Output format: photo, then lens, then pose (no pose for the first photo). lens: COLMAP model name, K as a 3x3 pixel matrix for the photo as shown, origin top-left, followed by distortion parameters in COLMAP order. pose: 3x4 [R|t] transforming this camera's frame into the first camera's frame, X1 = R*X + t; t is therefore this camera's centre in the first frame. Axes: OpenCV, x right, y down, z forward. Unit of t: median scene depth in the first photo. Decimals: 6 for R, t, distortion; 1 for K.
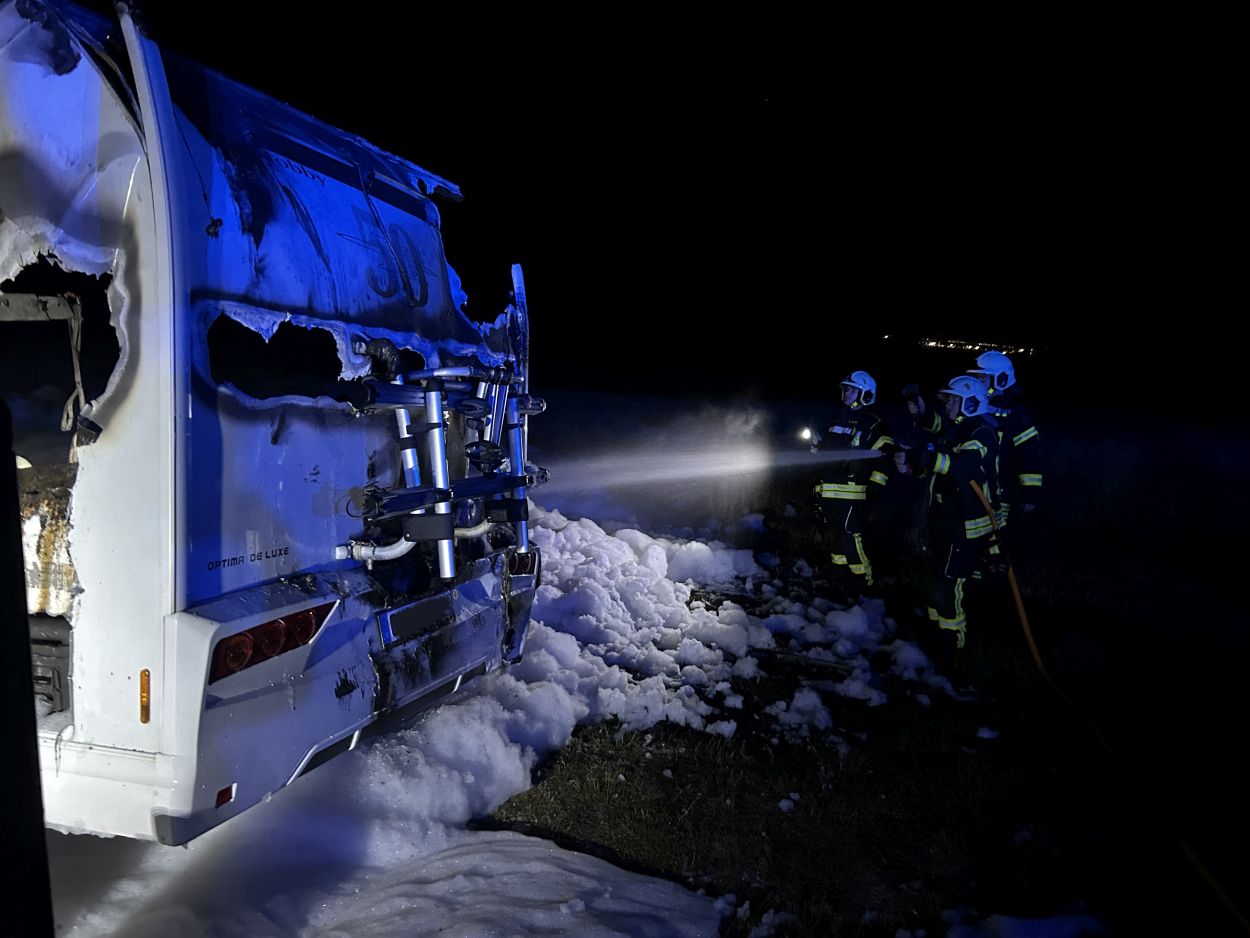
lens RADIAL K [[935.7, 0, 625.0], [0, 935.7, 469.0], [0, 0, 1]] dist [0.002596, -0.001821]
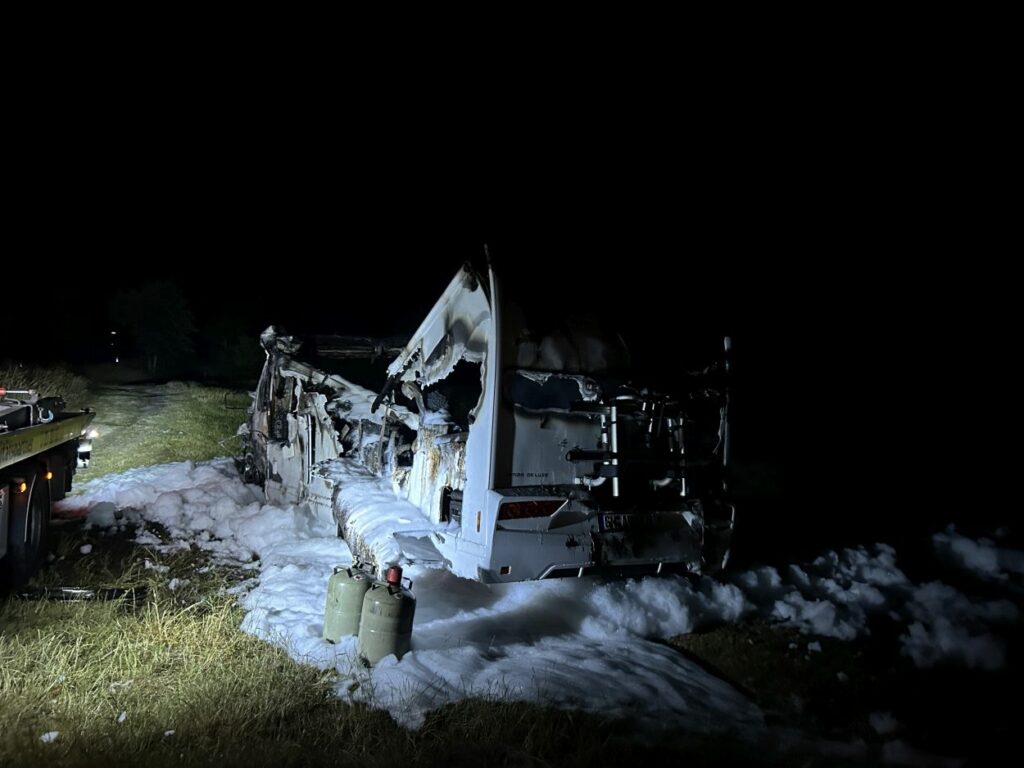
lens RADIAL K [[764.9, 0, 517.6], [0, 764.9, 358.7], [0, 0, 1]] dist [0.002827, -0.000503]
pose [[0.760690, -0.045109, -0.647546, 0.763002], [-0.064485, 0.987396, -0.144536, 0.075876], [0.645905, 0.151705, 0.748193, -0.464884]]
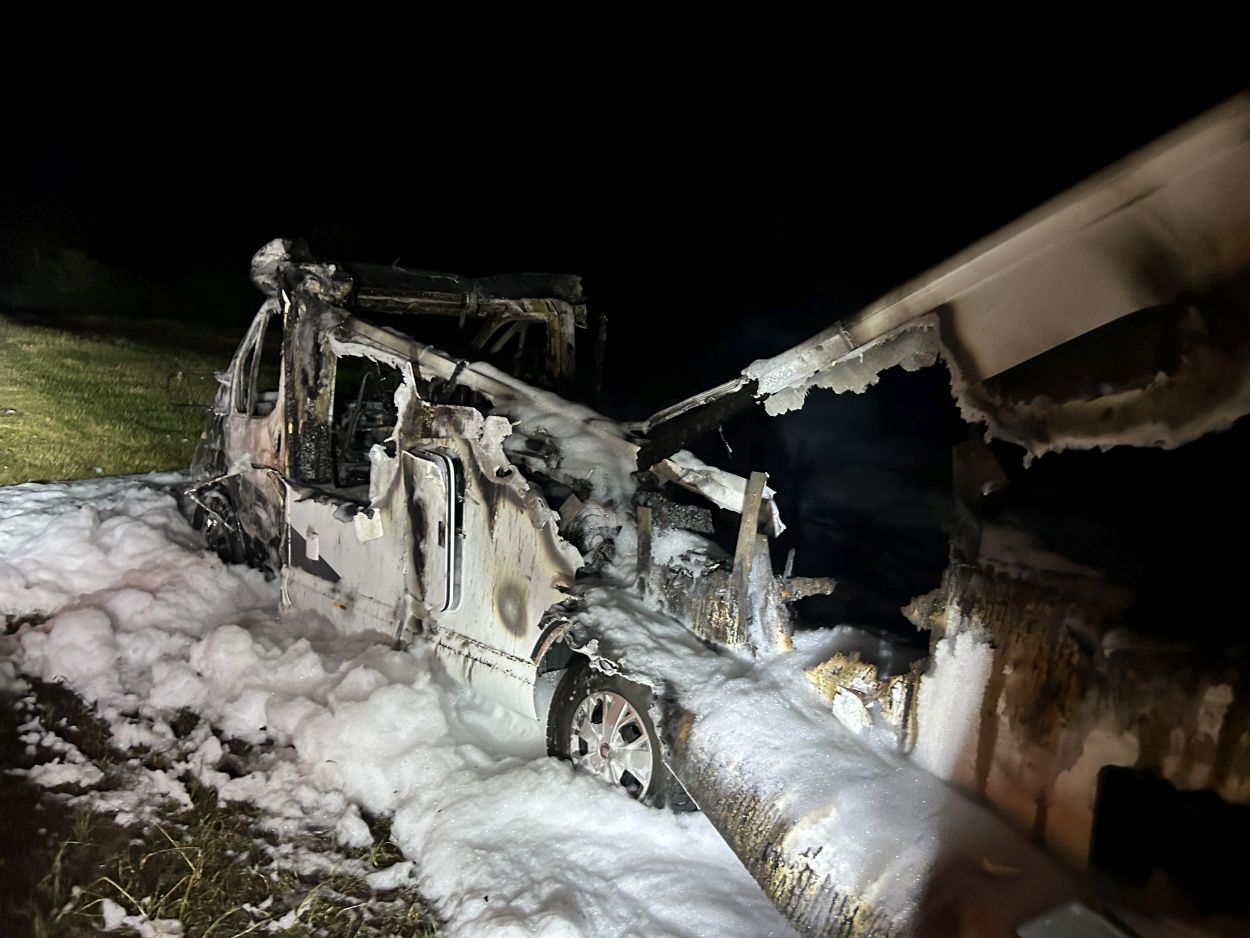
lens RADIAL K [[935.7, 0, 625.0], [0, 935.7, 469.0], [0, 0, 1]] dist [0.002596, -0.001821]
pose [[0.872856, 0.084580, -0.480593, -0.550151], [-0.091418, 0.995770, 0.009213, -0.082239], [0.479339, 0.035893, 0.876896, -0.037287]]
